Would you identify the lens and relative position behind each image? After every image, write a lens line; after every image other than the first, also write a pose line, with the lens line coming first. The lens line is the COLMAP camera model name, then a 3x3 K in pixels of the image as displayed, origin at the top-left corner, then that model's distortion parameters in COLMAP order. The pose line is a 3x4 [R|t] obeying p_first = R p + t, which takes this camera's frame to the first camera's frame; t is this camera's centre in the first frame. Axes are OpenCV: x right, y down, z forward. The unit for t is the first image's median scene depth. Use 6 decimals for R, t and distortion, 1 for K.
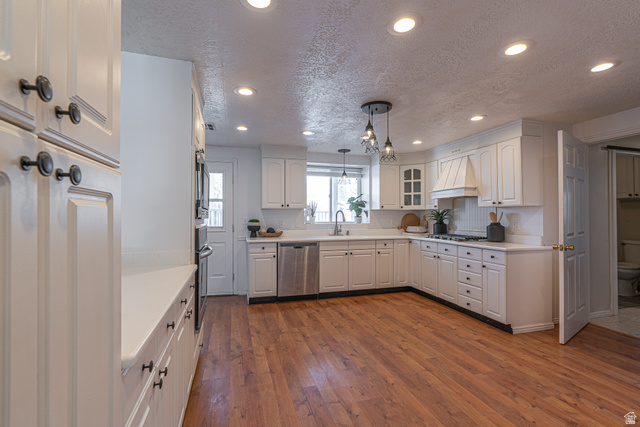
lens RADIAL K [[301.8, 0, 320.0], [0, 301.8, 213.5], [0, 0, 1]] dist [-0.000520, 0.001095]
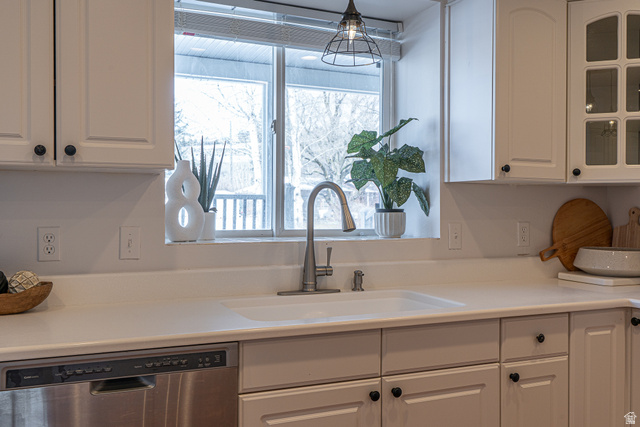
lens RADIAL K [[646.1, 0, 320.0], [0, 646.1, 213.5], [0, 0, 1]] dist [0.002724, -0.000592]
pose [[0.988861, 0.001295, 0.148839, -0.010497], [-0.003021, 0.999931, 0.011376, 0.006976], [-0.148814, -0.011699, 0.988796, 0.506022]]
